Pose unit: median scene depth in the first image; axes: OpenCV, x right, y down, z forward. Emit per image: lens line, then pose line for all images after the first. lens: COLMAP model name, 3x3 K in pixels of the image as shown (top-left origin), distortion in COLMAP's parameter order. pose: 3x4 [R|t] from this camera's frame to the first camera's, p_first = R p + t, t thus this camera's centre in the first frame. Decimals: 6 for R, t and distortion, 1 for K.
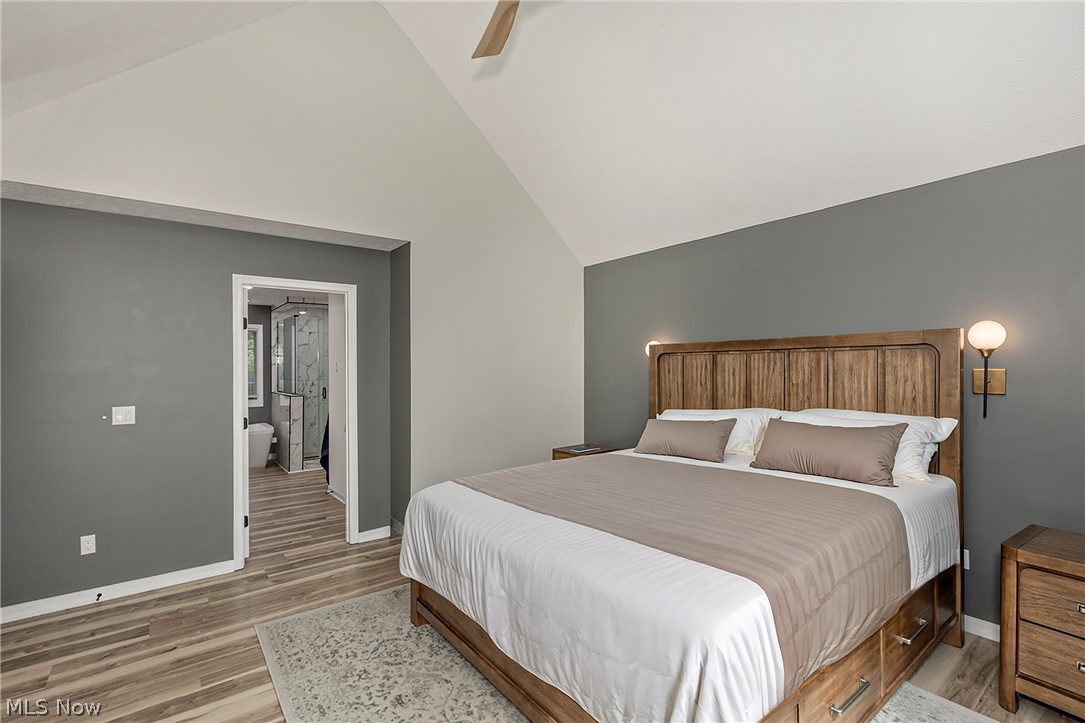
lens RADIAL K [[506.8, 0, 551.4], [0, 506.8, 359.6], [0, 0, 1]] dist [0.017070, -0.005364]
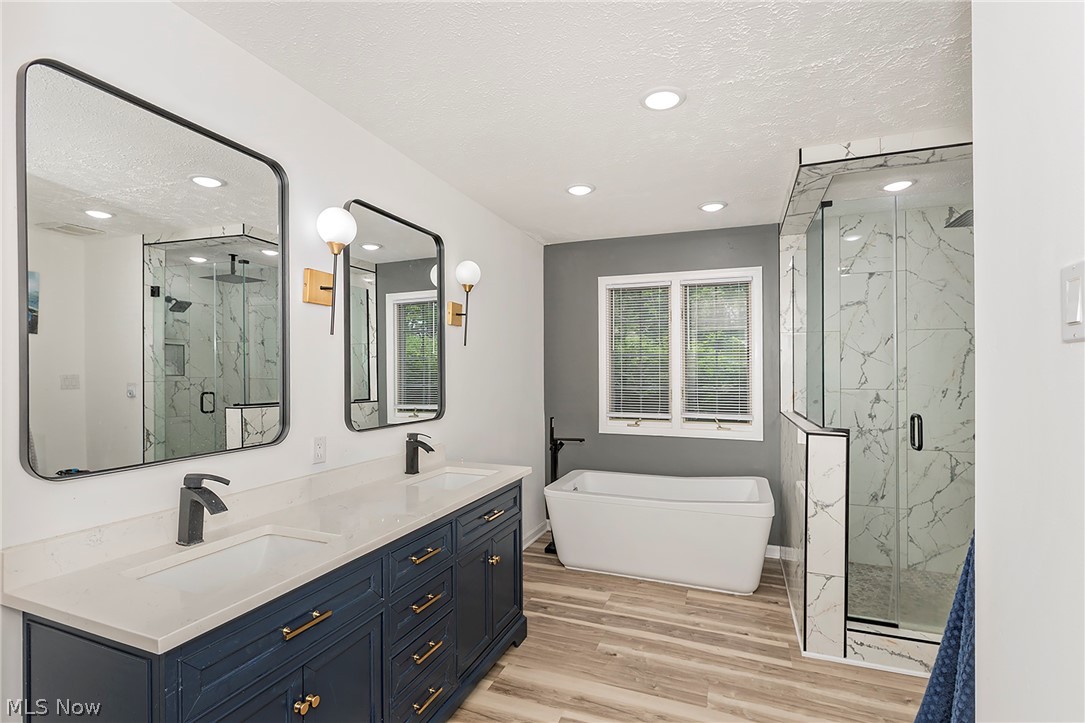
lens RADIAL K [[506.8, 0, 535.6], [0, 506.8, 367.1], [0, 0, 1]] dist [0.017070, -0.005364]
pose [[0.511957, 0.002246, -0.859008, -0.184816], [0.002457, 0.999989, 0.004079, 0.014895], [0.859007, -0.004199, 0.511946, 0.396886]]
